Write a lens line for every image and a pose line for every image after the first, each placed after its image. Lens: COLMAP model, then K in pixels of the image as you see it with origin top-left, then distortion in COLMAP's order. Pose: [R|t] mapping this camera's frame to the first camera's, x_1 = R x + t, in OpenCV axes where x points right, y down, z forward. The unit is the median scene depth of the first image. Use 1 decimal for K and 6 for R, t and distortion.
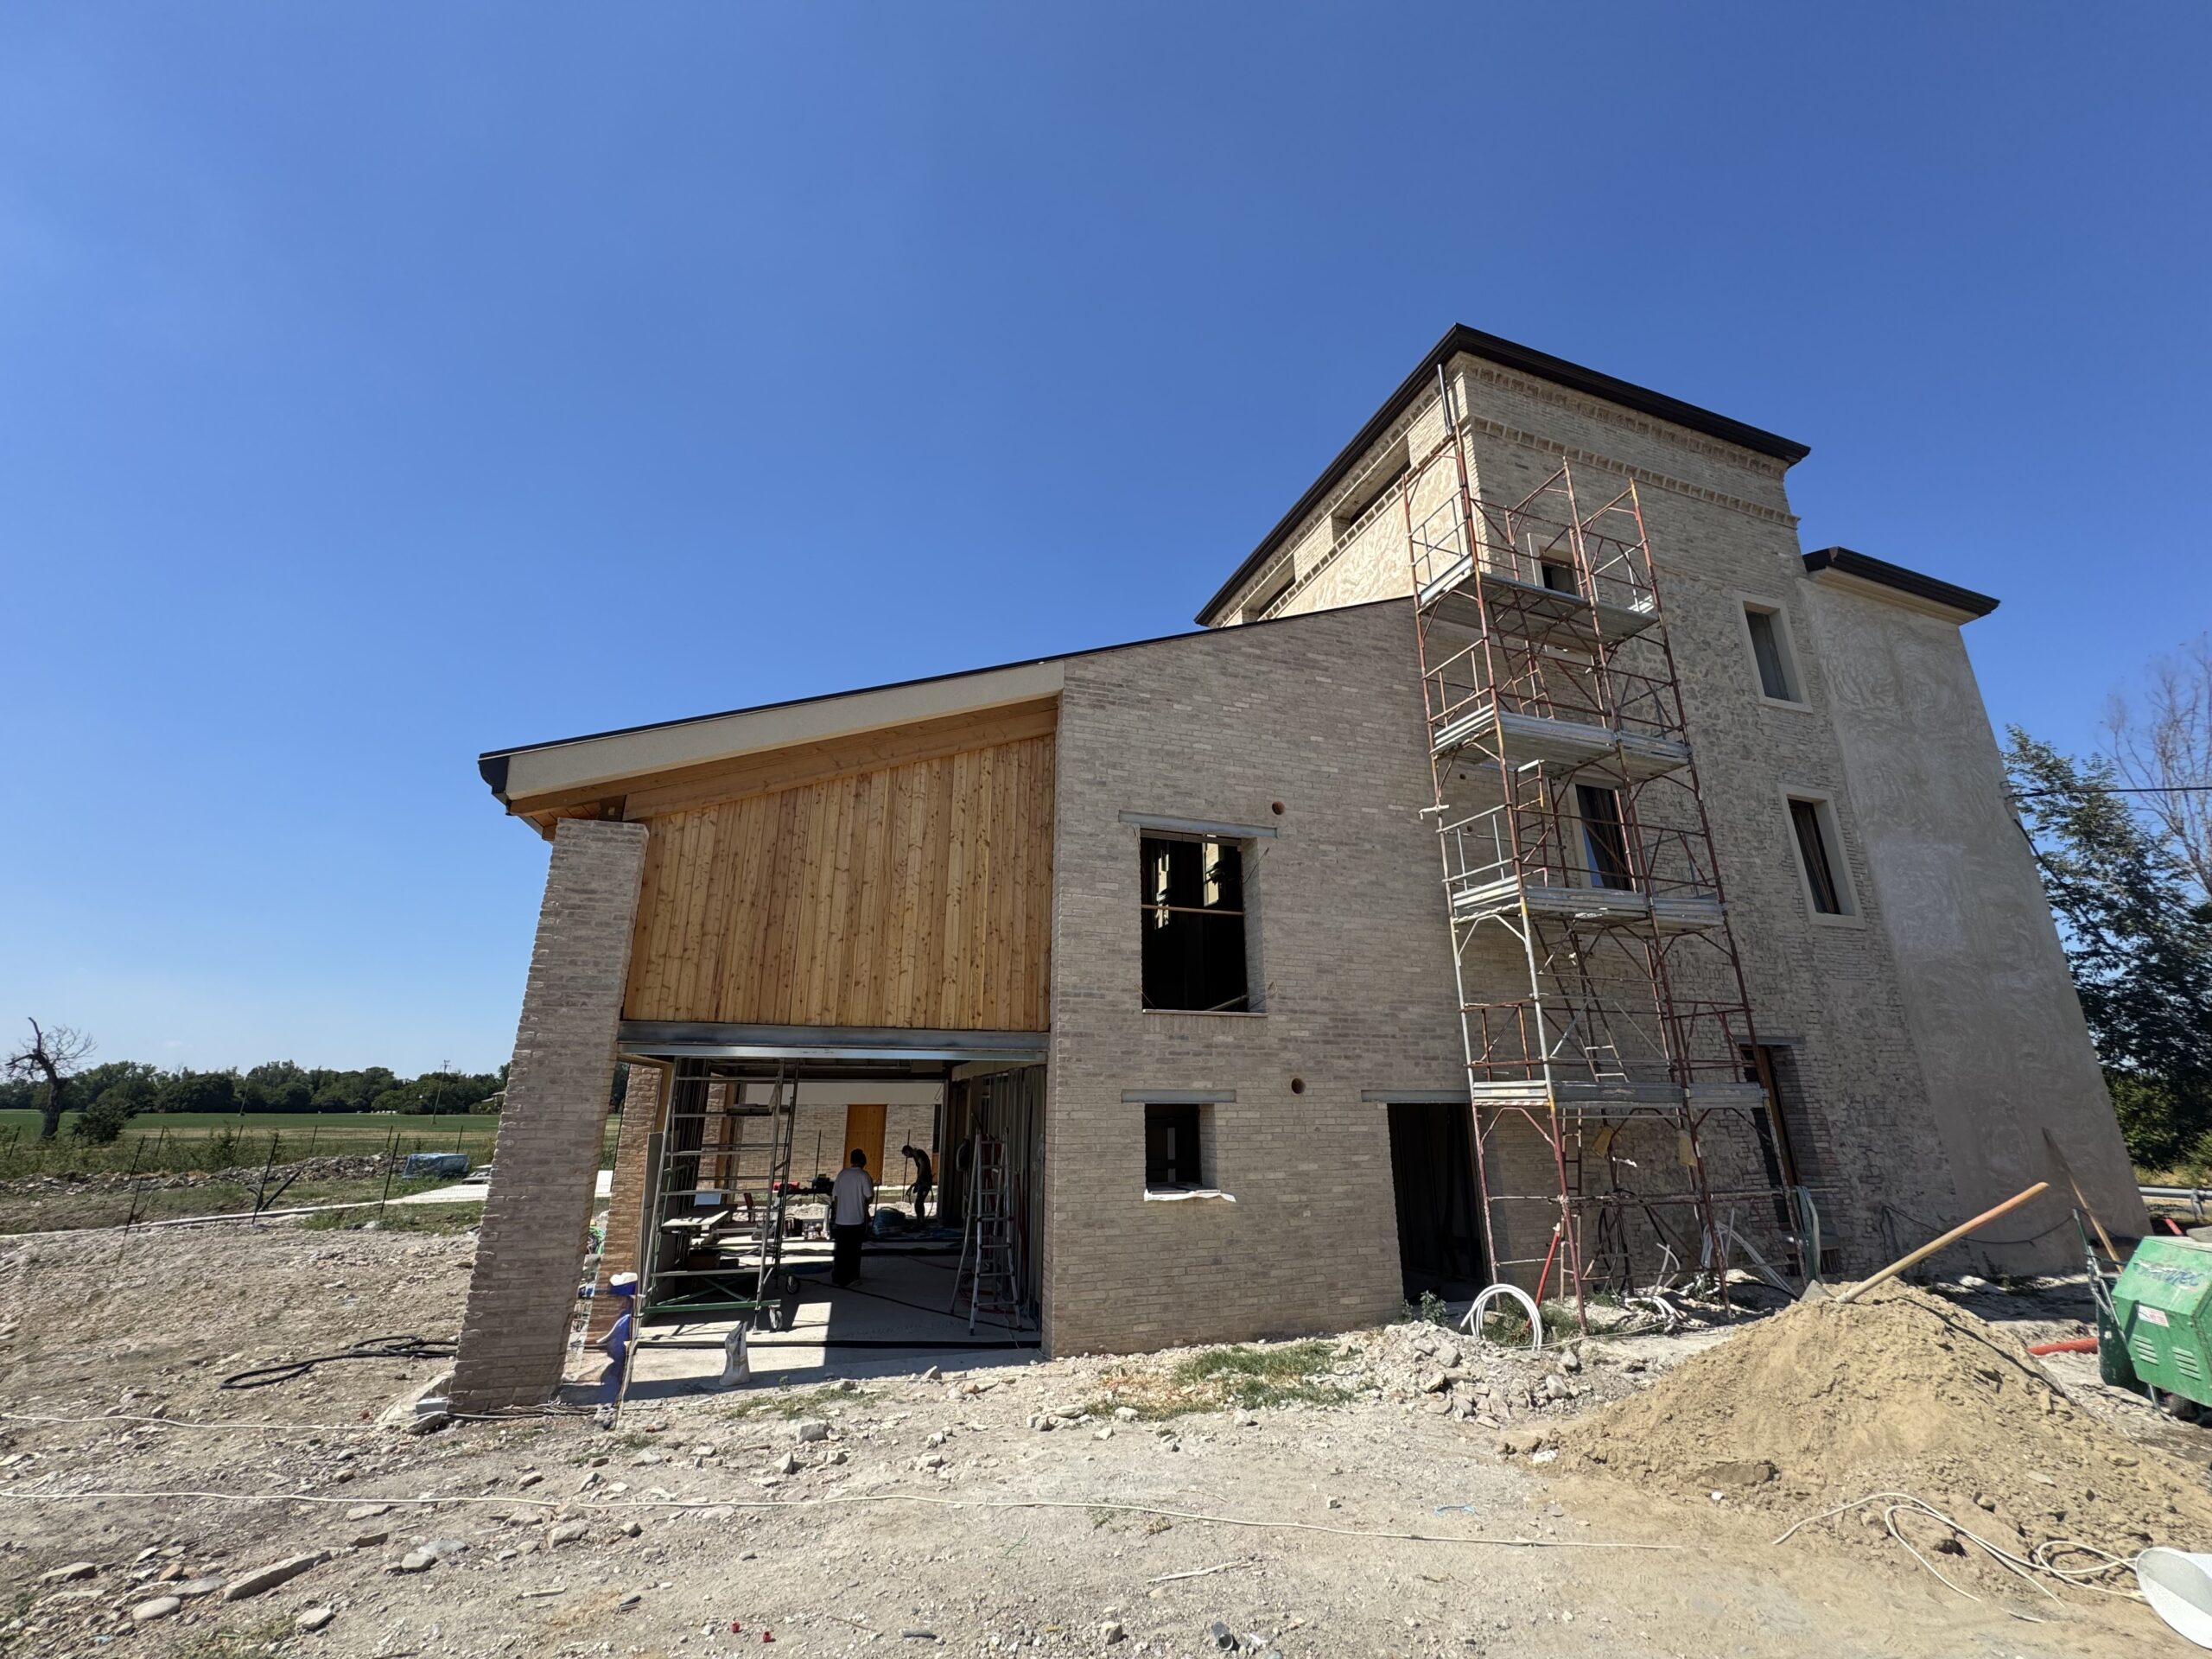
lens RADIAL K [[886.9, 0, 1107.7], [0, 886.9, 827.6], [0, 0, 1]] dist [-0.002707, 0.000646]
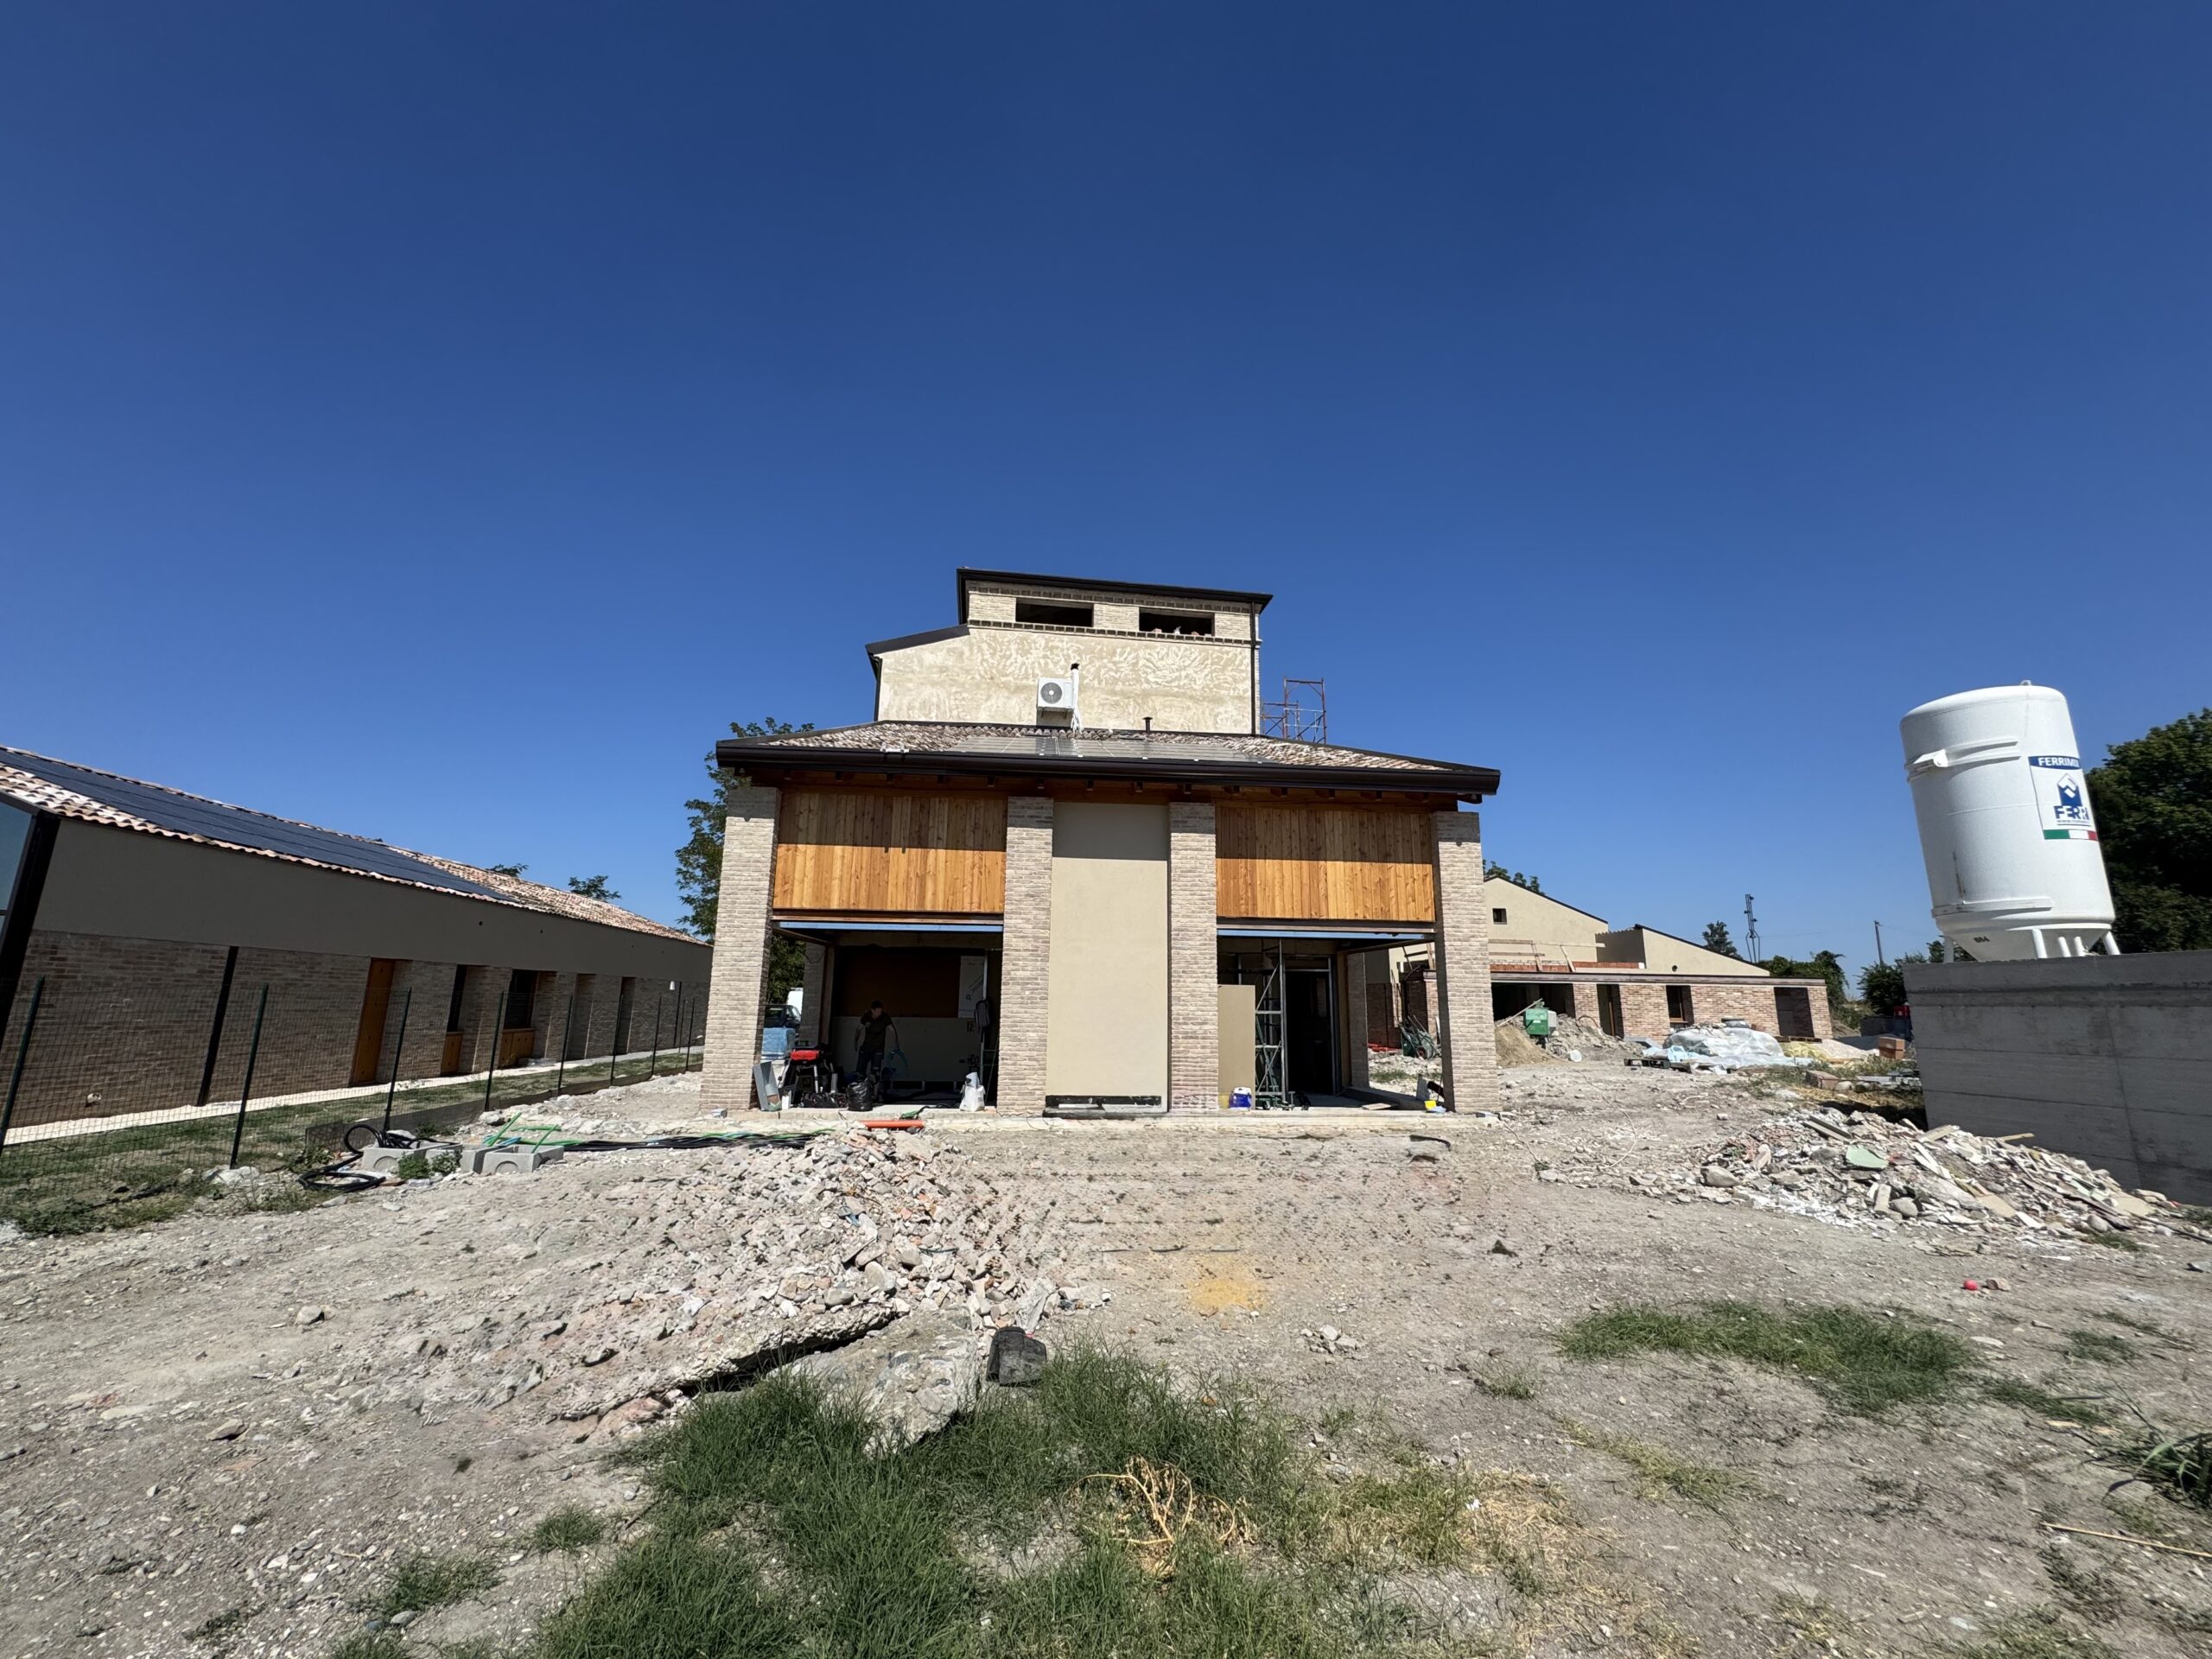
lens RADIAL K [[884.8, 0, 1108.3], [0, 884.8, 829.4], [0, 0, 1]] dist [-0.002627, 0.001047]
pose [[0.195559, 0.196428, 0.960819, -2.168445], [-0.303117, 0.943869, -0.131268, 0.420338], [-0.932672, -0.265570, 0.244123, 1.084092]]
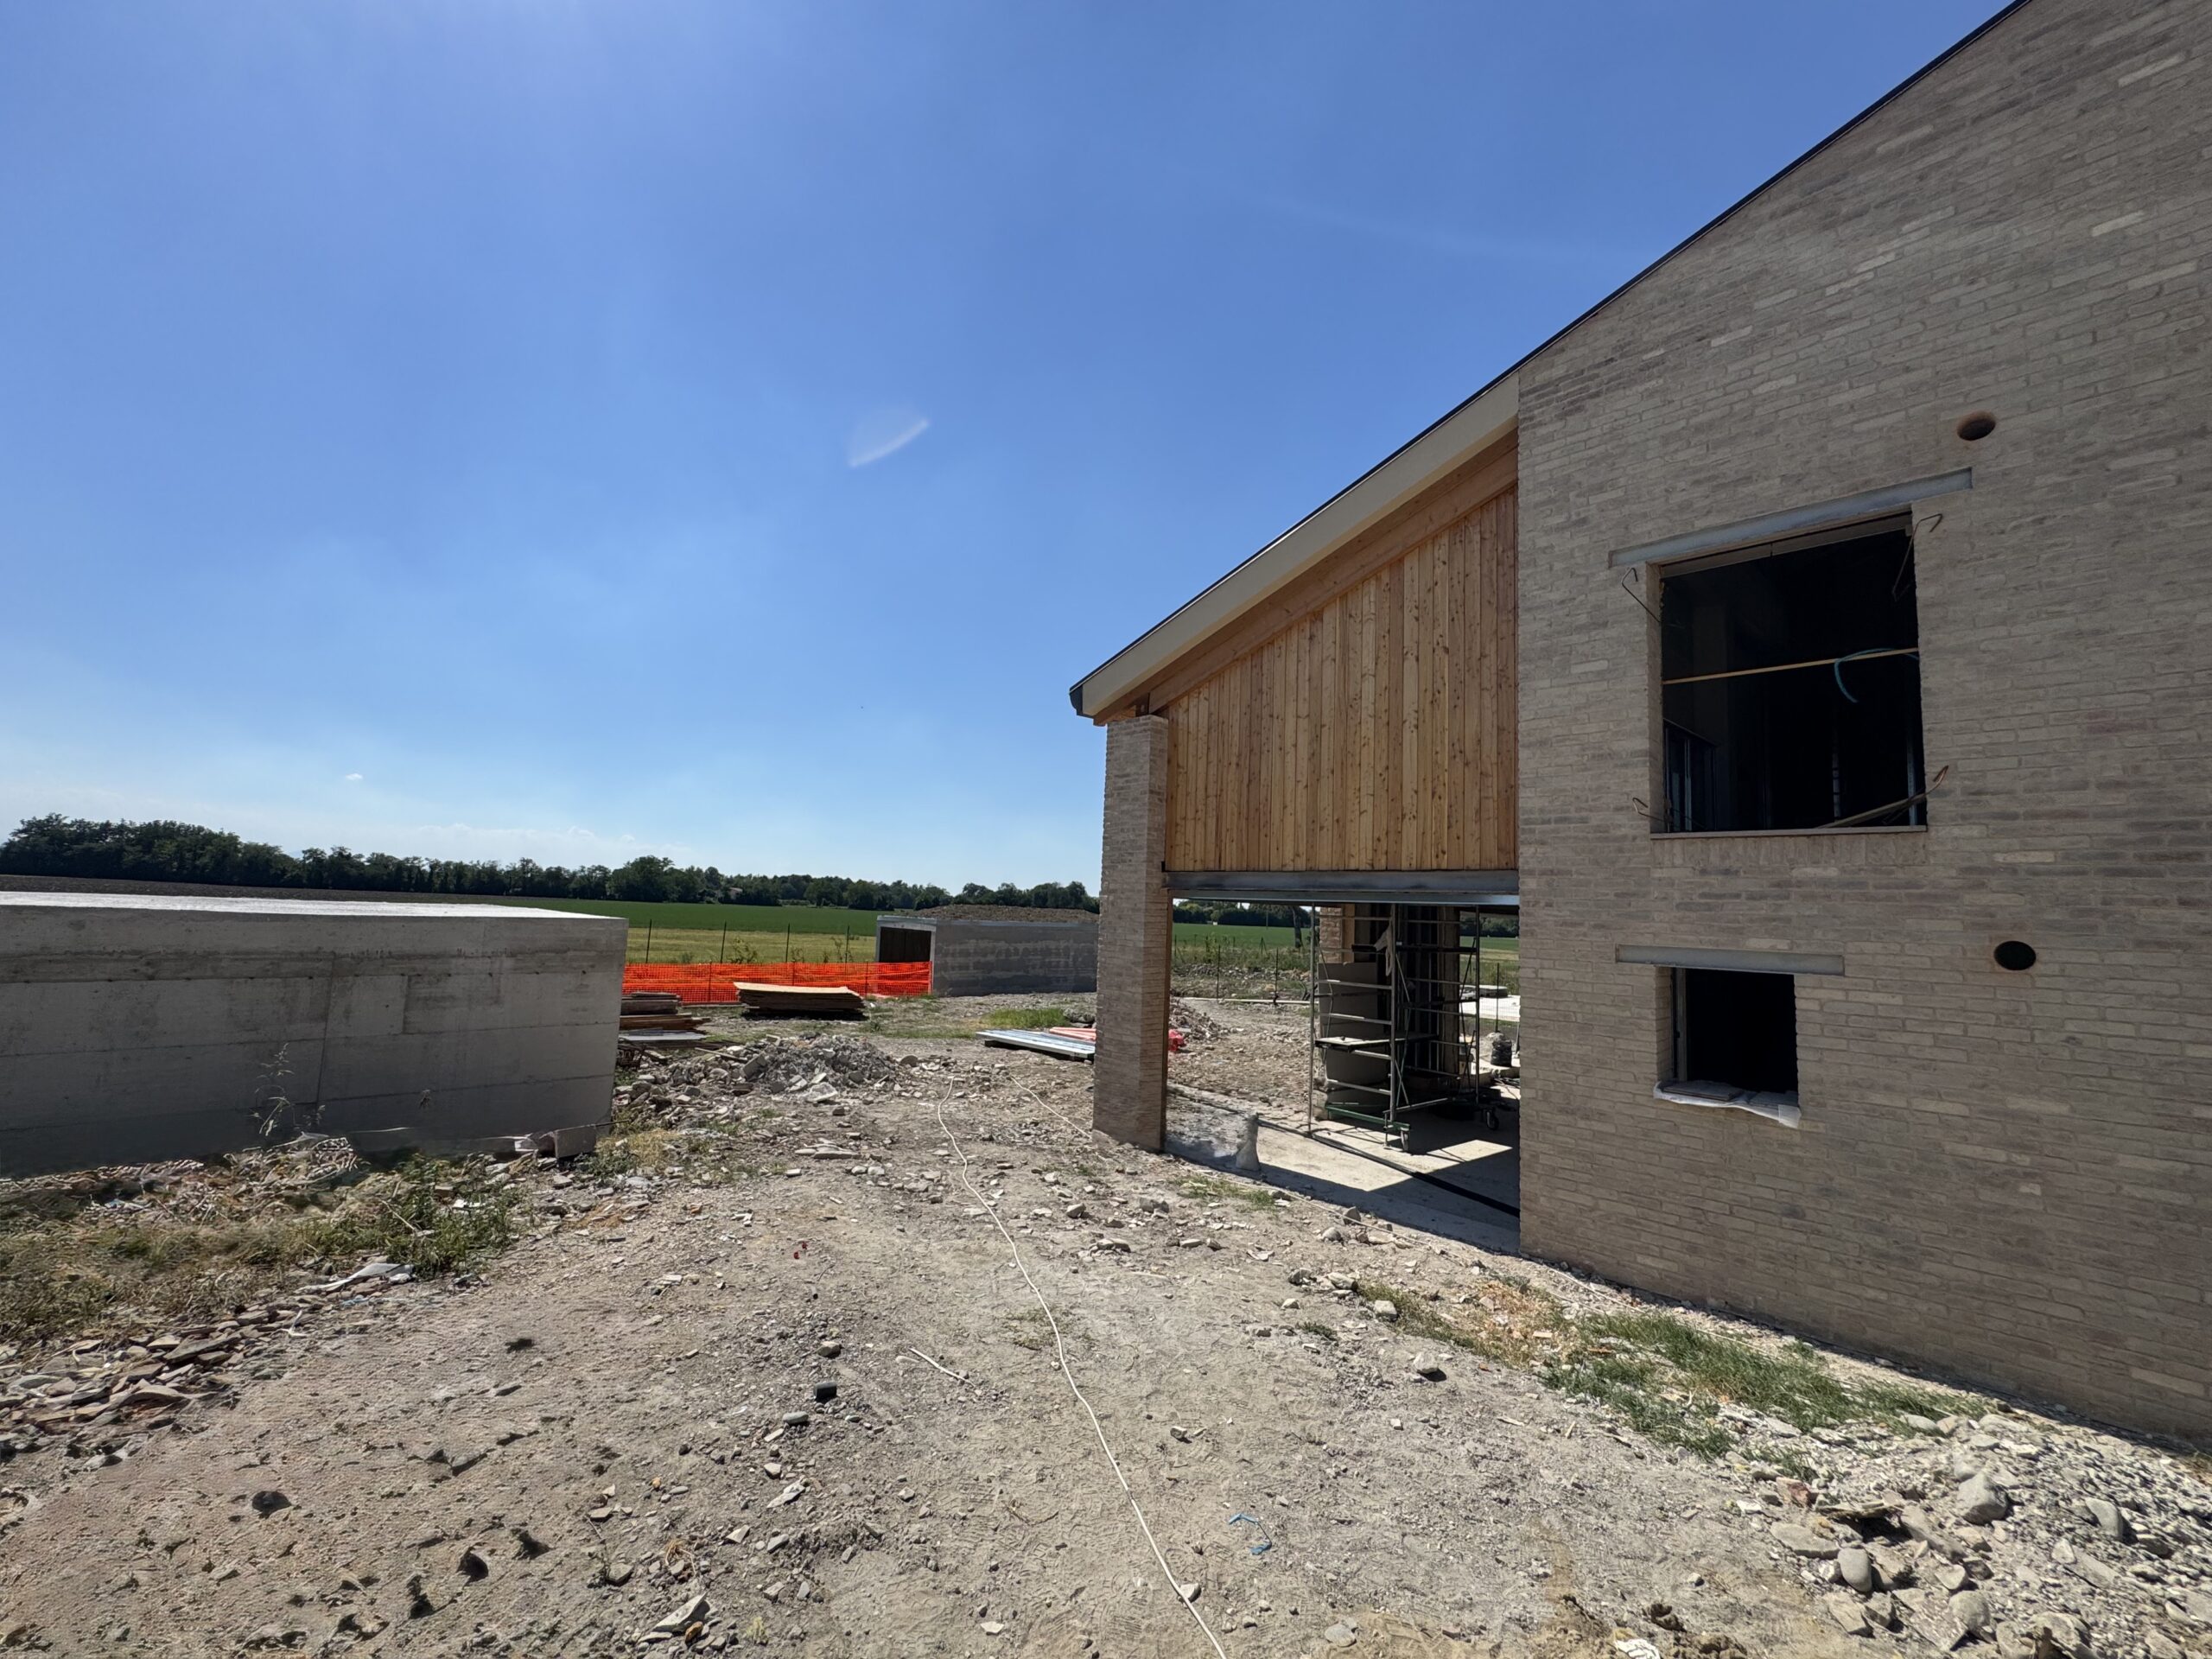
lens RADIAL K [[891.9, 0, 1108.3], [0, 891.9, 828.6], [0, 0, 1]] dist [-0.002167, 0.000812]
pose [[0.434650, -0.068240, -0.898010, 0.481602], [0.228785, 0.972781, 0.036813, 0.080261], [0.871055, -0.221452, 0.438431, 0.335231]]
